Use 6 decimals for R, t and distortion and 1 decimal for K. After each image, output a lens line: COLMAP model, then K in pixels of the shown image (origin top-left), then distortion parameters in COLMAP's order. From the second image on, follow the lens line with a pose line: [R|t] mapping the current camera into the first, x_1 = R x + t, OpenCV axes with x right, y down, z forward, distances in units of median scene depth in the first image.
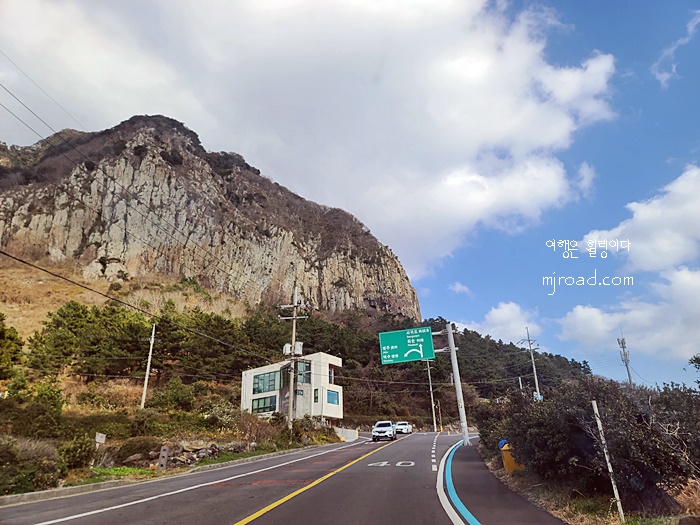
lens RADIAL K [[509.6, 0, 371.6], [0, 509.6, 268.9], [0, 0, 1]] dist [0.032298, -0.006872]
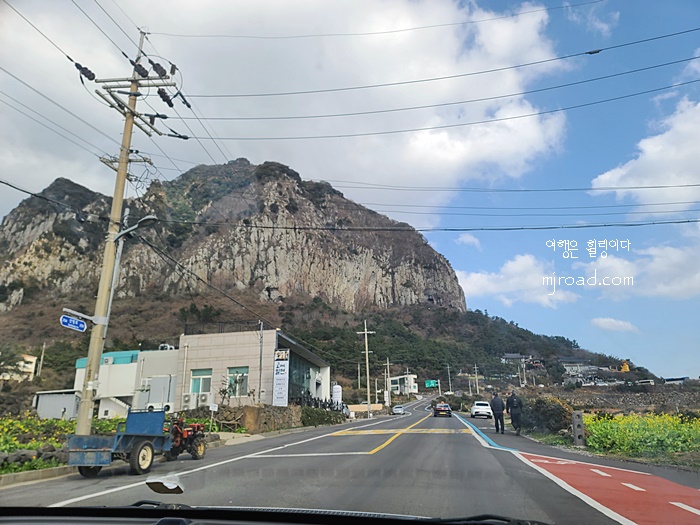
lens RADIAL K [[509.6, 0, 371.6], [0, 509.6, 268.9], [0, 0, 1]] dist [0.032298, -0.006872]
pose [[0.992045, -0.030930, -0.122027, 0.016766], [0.042552, 0.994681, 0.093808, -0.182349], [0.118477, -0.098254, 0.988084, -0.492347]]
